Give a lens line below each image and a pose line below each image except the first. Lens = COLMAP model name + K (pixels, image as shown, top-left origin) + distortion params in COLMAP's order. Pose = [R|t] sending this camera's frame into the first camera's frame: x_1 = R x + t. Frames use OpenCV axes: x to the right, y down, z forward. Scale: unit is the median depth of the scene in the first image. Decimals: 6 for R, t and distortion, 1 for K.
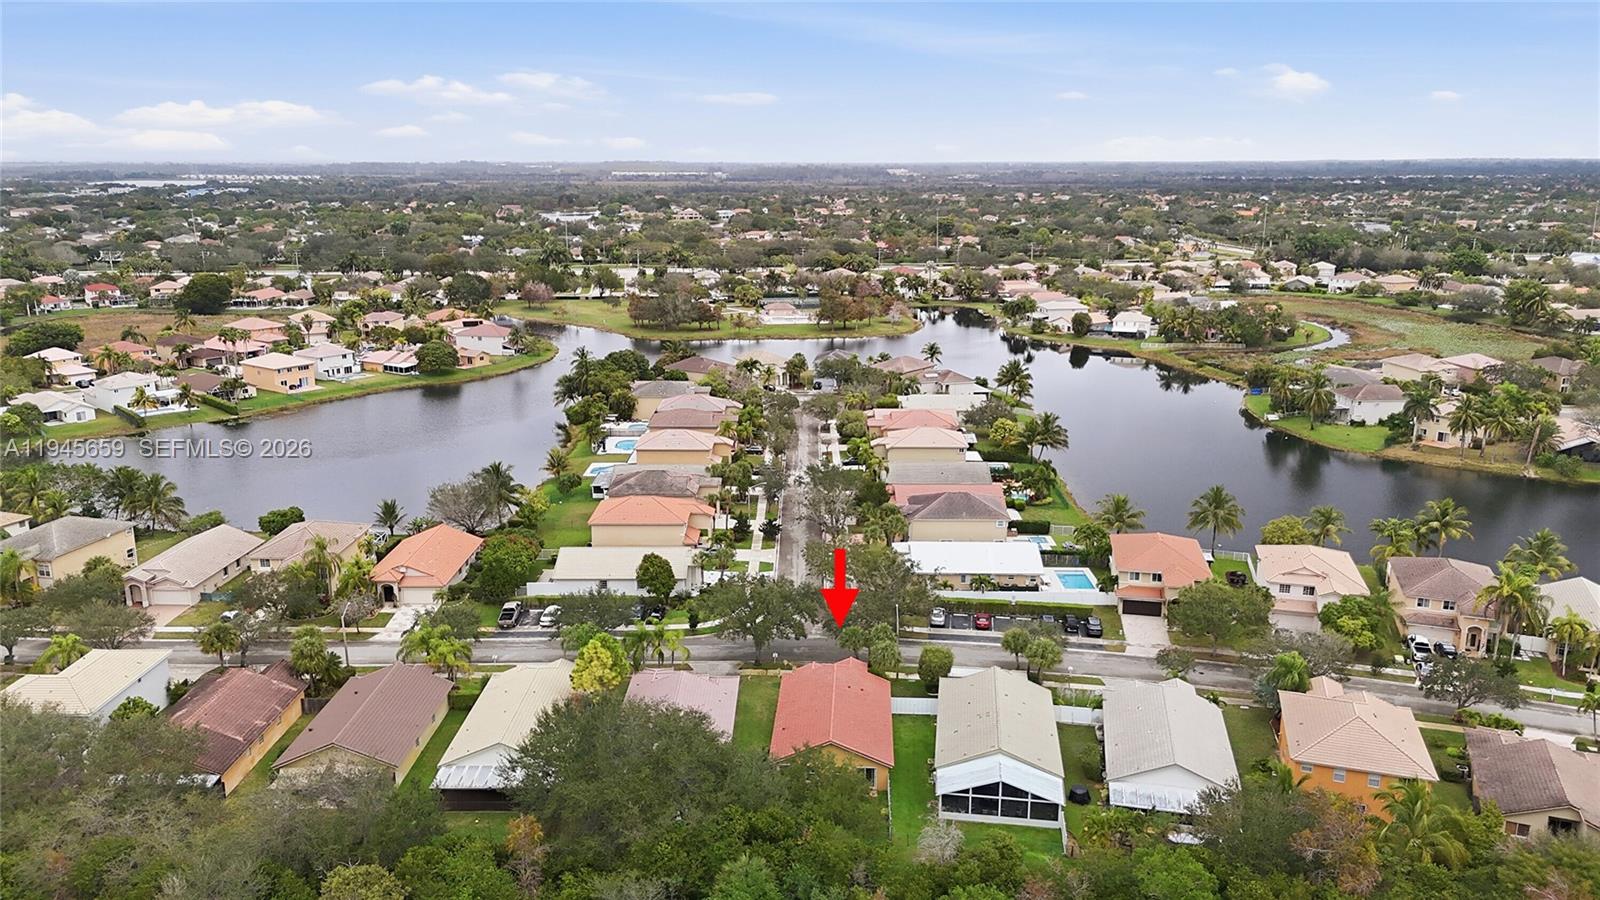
lens RADIAL K [[1174.0, 0, 800.0], [0, 1174.0, 450.0], [0, 0, 1]] dist [0.084109, -0.102198]
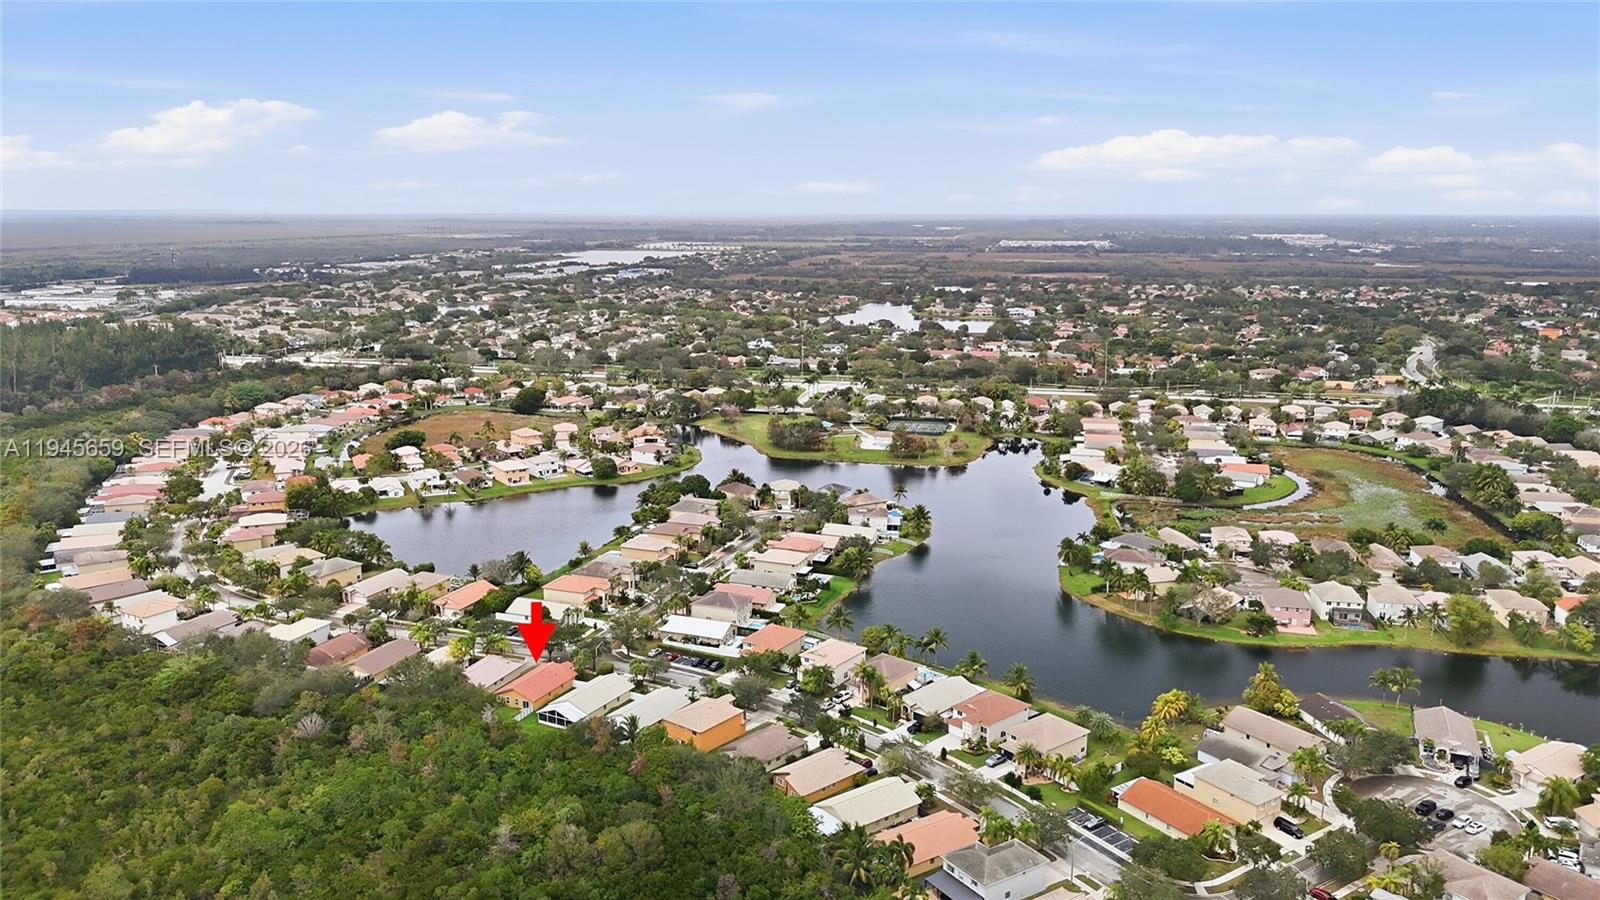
lens RADIAL K [[1174.0, 0, 800.0], [0, 1174.0, 450.0], [0, 0, 1]] dist [0.084109, -0.102198]
pose [[0.935930, 0.074137, -0.344295, 0.649537], [-0.087869, 0.995832, -0.024432, -0.114468], [0.341049, 0.053120, 0.938543, -0.540675]]
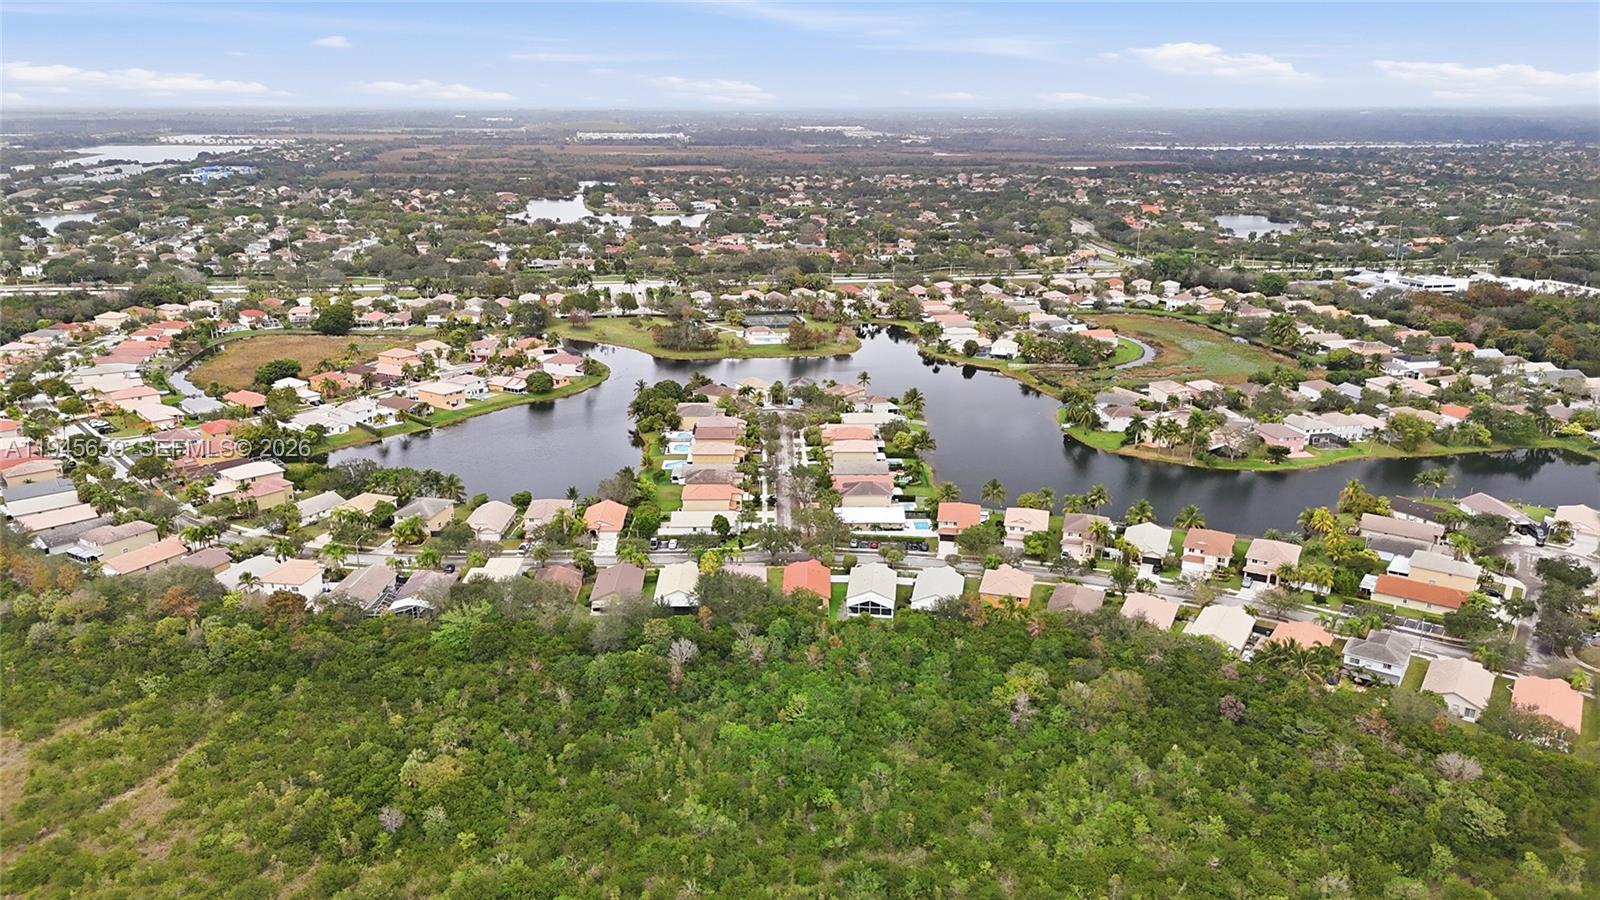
lens RADIAL K [[1174.0, 0, 800.0], [0, 1174.0, 450.0], [0, 0, 1]] dist [0.084109, -0.102198]
pose [[0.999379, -0.005701, 0.034779, -0.033805], [0.004103, 0.998939, 0.045861, -0.078331], [-0.035003, -0.045690, 0.998342, -0.698996]]
